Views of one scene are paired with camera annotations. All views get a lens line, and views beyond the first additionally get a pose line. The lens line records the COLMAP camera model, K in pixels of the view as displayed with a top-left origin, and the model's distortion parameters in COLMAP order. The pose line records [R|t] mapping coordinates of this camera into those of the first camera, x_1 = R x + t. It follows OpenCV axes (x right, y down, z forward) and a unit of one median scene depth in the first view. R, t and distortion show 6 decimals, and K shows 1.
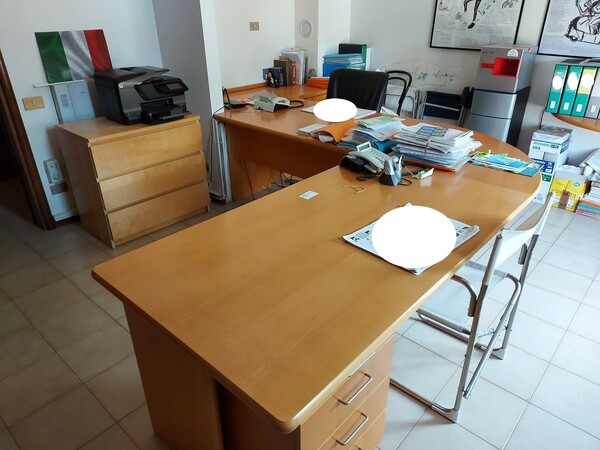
lens RADIAL K [[433.8, 0, 300.0], [0, 433.8, 225.0], [0, 0, 1]] dist [0.095280, -0.099002]
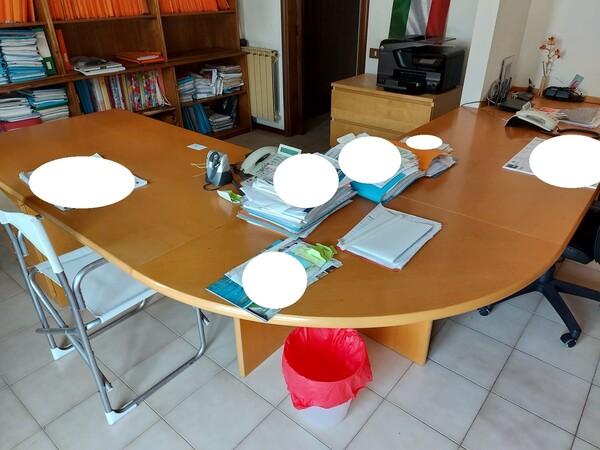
lens RADIAL K [[433.8, 0, 300.0], [0, 433.8, 225.0], [0, 0, 1]] dist [0.095280, -0.099002]
pose [[0.033143, 0.493020, -0.869387, 0.681337], [-0.460284, 0.779656, 0.424588, -0.318611], [0.887153, 0.386093, 0.252769, 0.670833]]
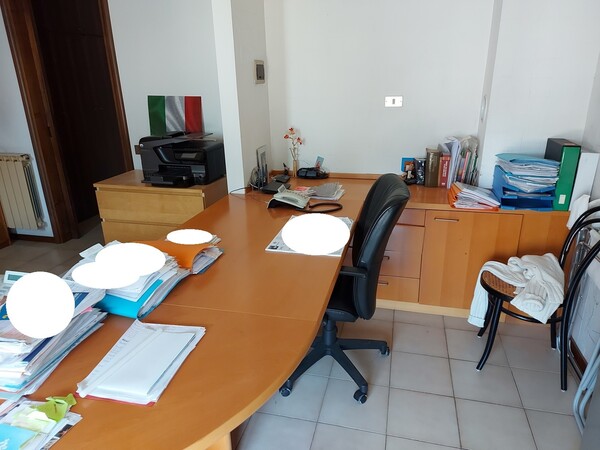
lens RADIAL K [[433.8, 0, 300.0], [0, 433.8, 225.0], [0, 0, 1]] dist [0.095280, -0.099002]
pose [[0.475323, 0.284647, -0.832493, 0.660748], [-0.396900, 0.913838, 0.085846, -0.355746], [0.785200, 0.289612, 0.547345, 0.722983]]
